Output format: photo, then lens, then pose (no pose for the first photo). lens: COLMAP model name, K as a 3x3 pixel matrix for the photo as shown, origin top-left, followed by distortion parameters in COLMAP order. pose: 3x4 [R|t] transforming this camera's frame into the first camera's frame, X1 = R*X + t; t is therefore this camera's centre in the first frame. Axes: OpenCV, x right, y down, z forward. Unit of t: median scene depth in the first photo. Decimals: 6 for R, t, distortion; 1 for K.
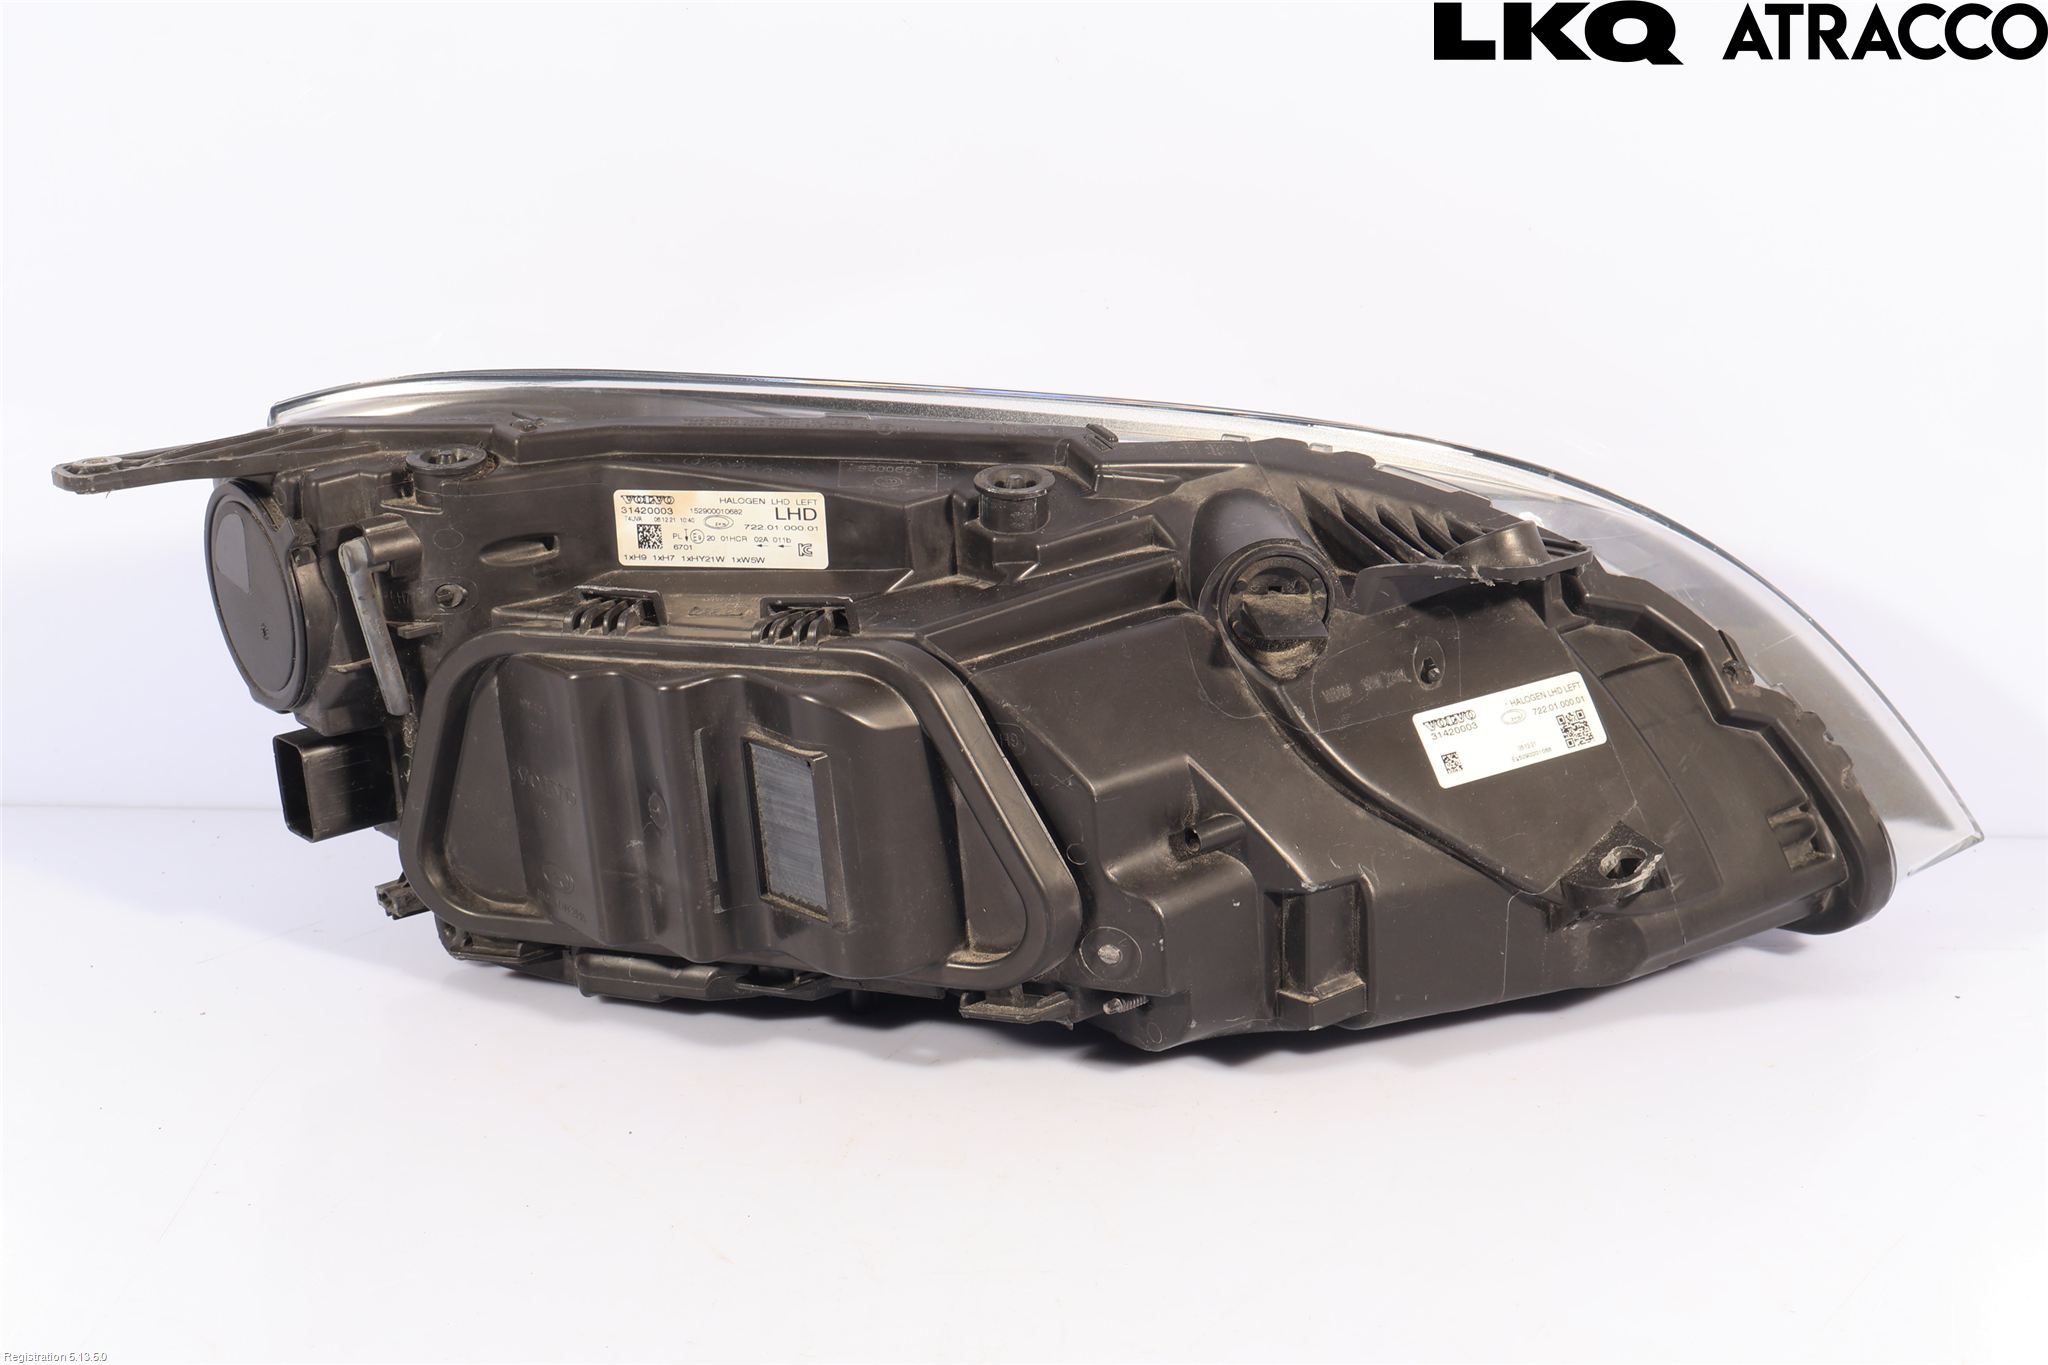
lens RADIAL K [[2732.5, 0, 1029.3], [0, 2732.5, 675.9], [0, 0, 1]] dist [0.046202, 0.000000]
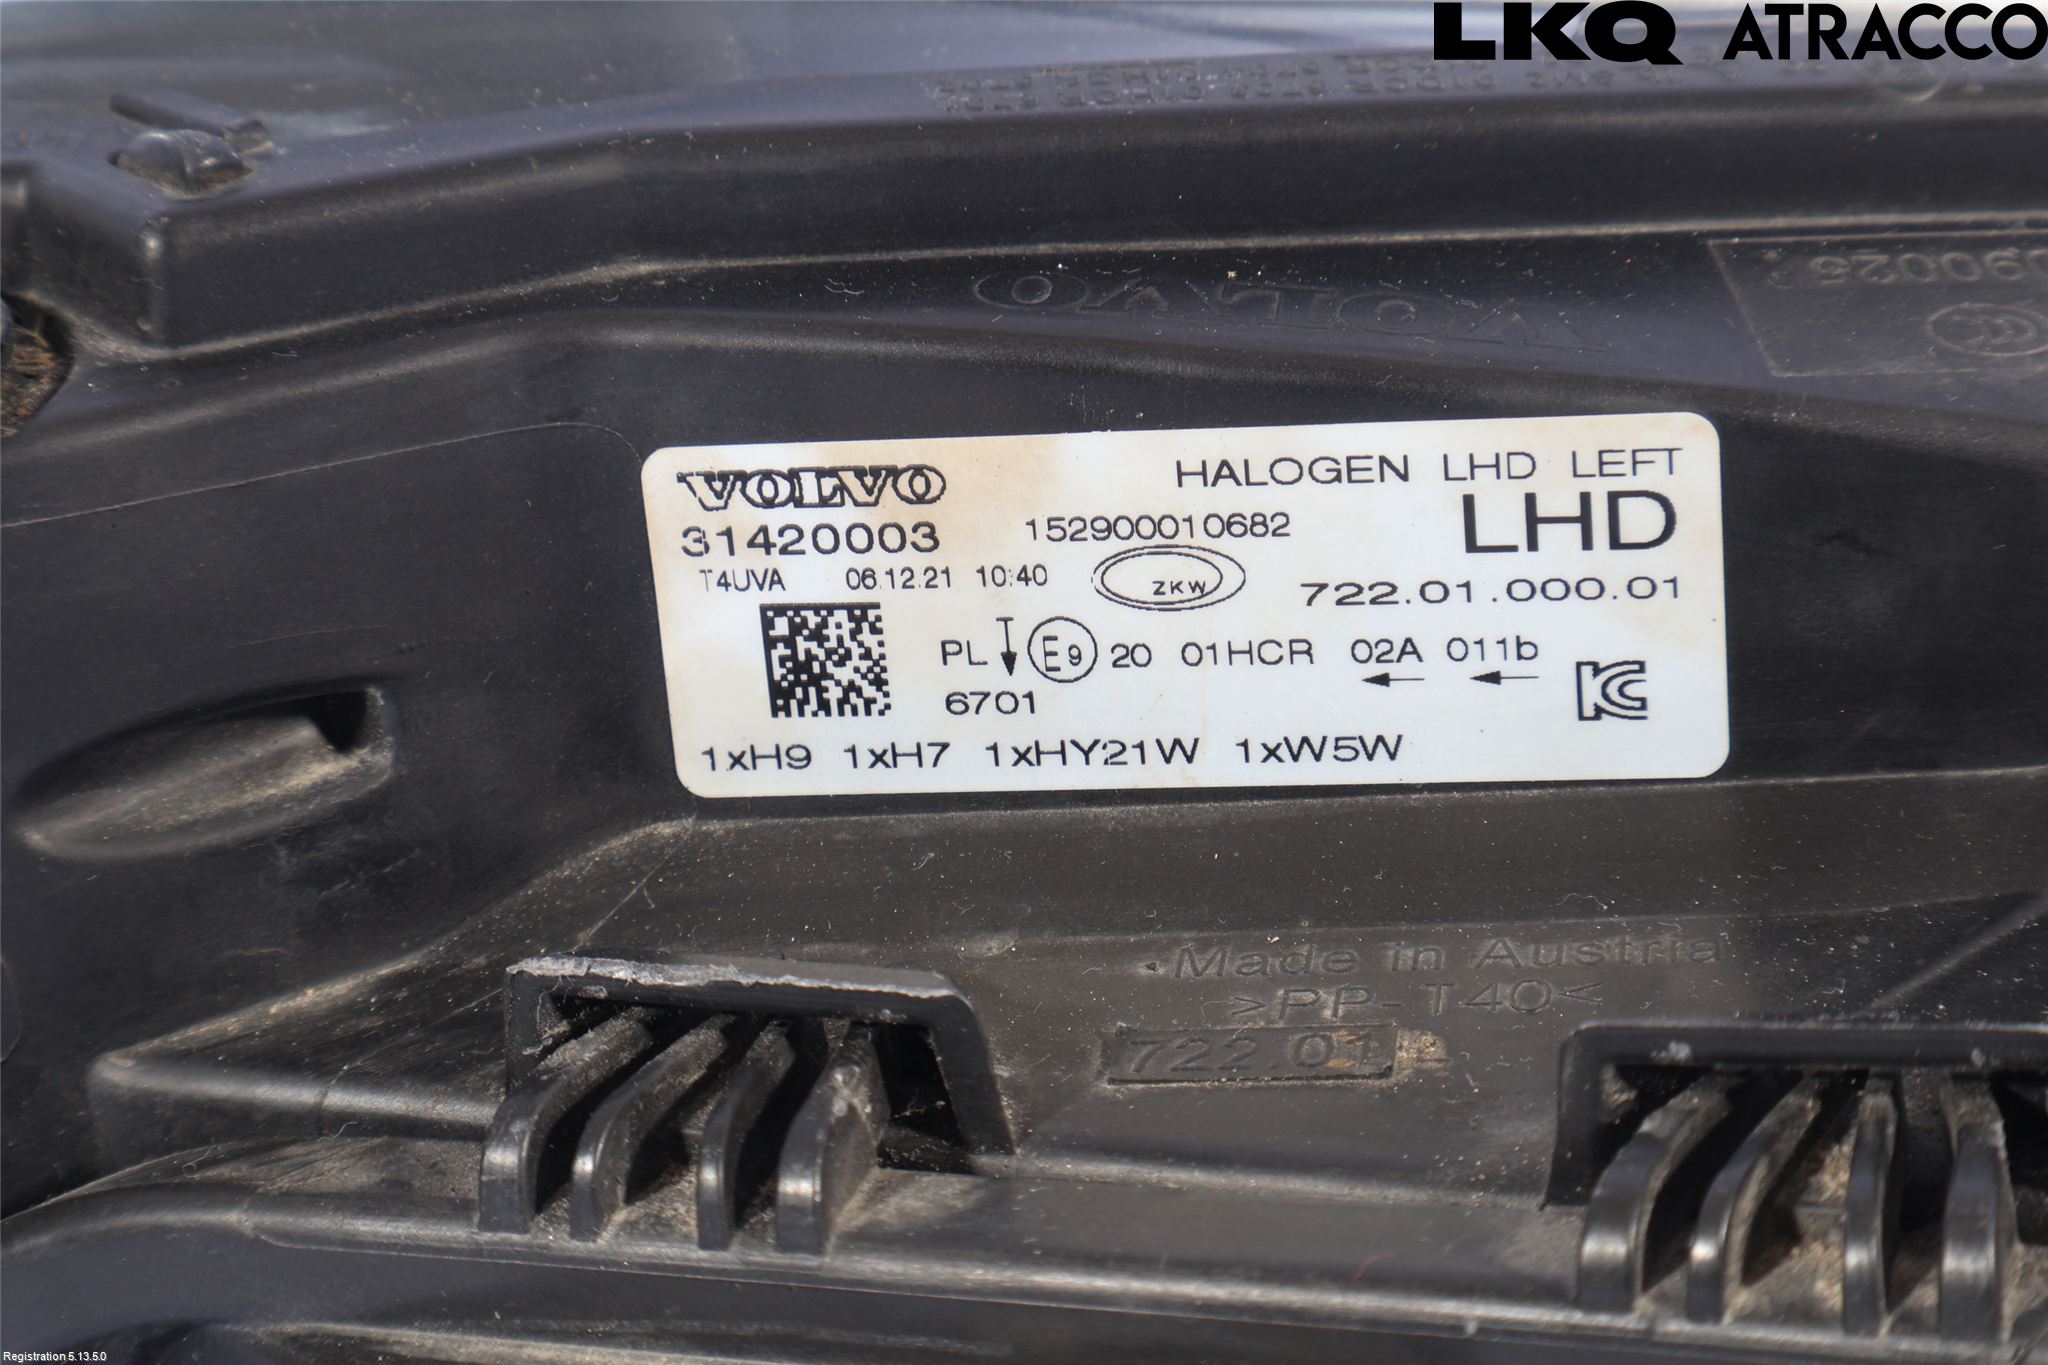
lens RADIAL K [[4290.4, 0, 1021.2], [0, 4290.4, 687.5], [0, 0, 1]] dist [0.000304, 0.000000]
pose [[0.996904, -0.064657, 0.044745, -0.139224], [0.062078, 0.996453, 0.056806, -0.066752], [-0.048259, -0.053852, 0.997382, 0.675640]]
